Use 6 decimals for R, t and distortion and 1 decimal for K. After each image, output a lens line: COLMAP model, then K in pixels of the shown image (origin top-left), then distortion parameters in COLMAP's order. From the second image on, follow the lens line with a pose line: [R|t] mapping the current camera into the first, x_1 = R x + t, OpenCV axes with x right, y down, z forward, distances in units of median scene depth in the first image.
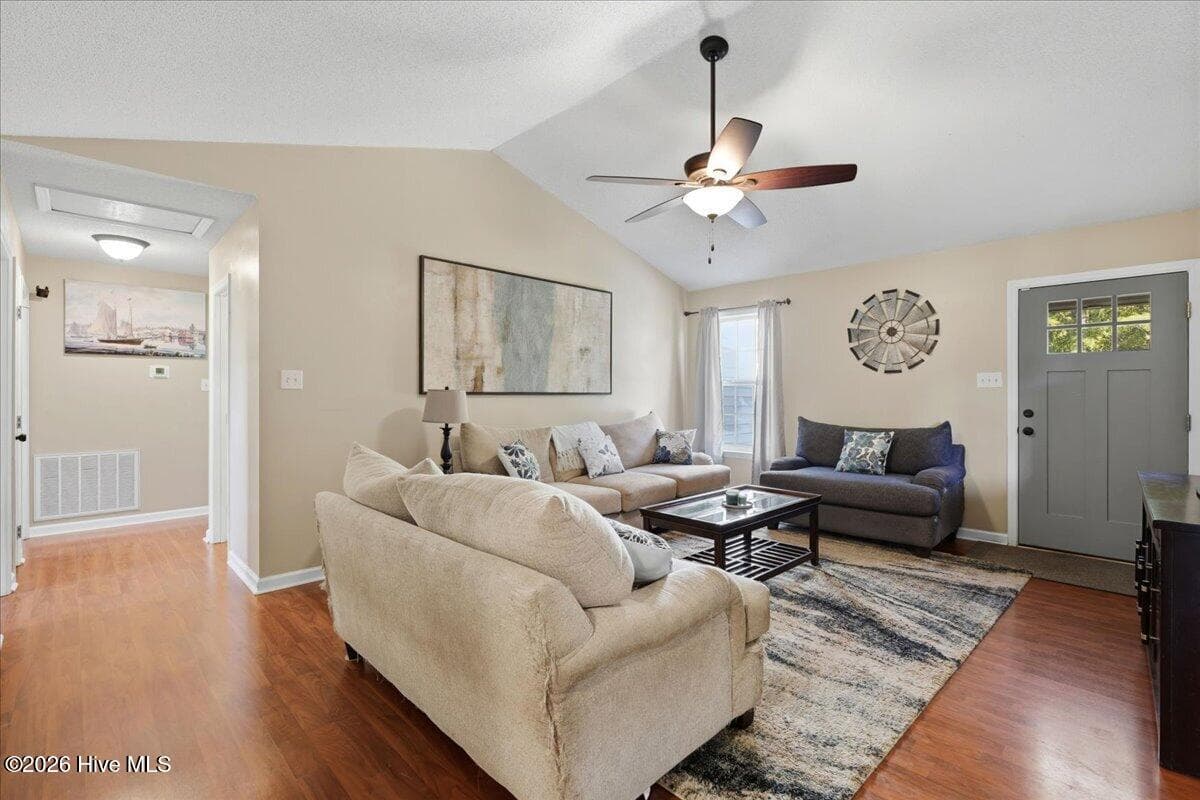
lens RADIAL K [[552.2, 0, 605.7], [0, 552.2, 393.5], [0, 0, 1]] dist [-0.001532, -0.000025]
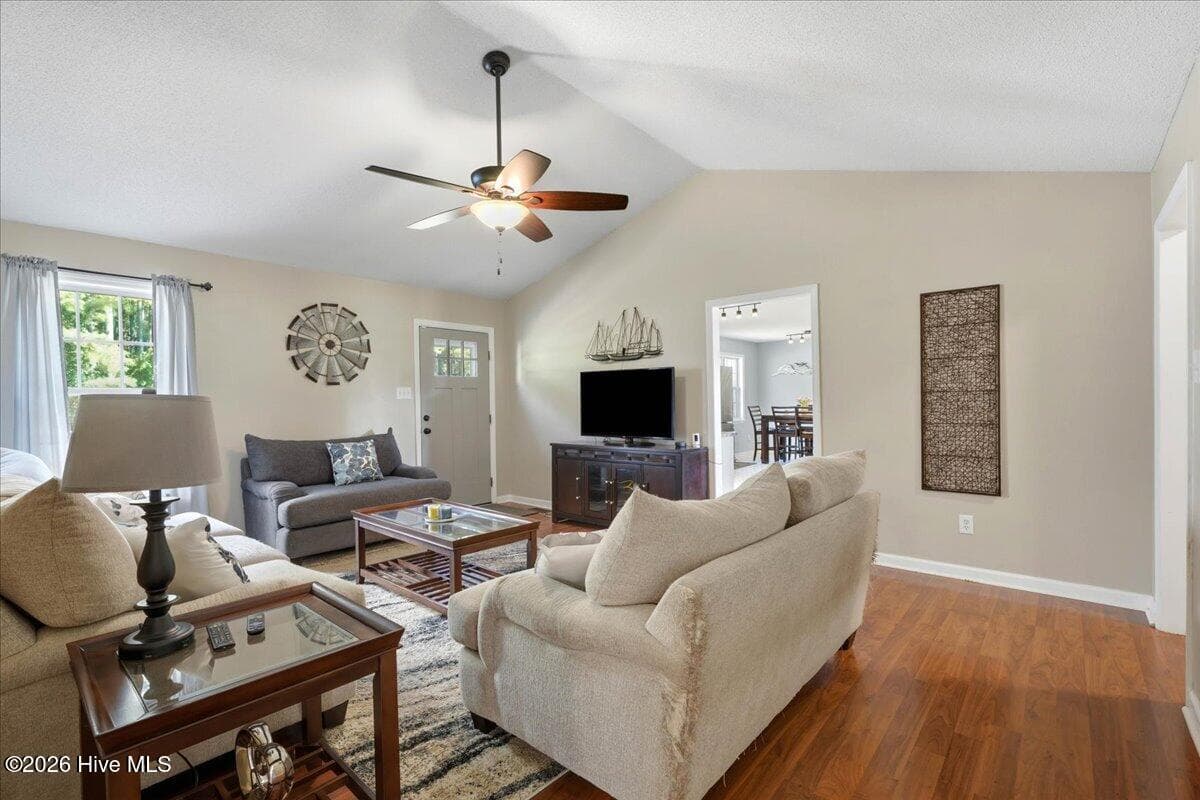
lens RADIAL K [[552.2, 0, 606.9], [0, 552.2, 403.8], [0, 0, 1]] dist [-0.001532, -0.000025]
pose [[-0.105647, -0.004842, 0.994392, -0.580656], [0.012412, 0.999904, 0.006187, -0.001850], [-0.994326, 0.012996, -0.105576, 0.627210]]
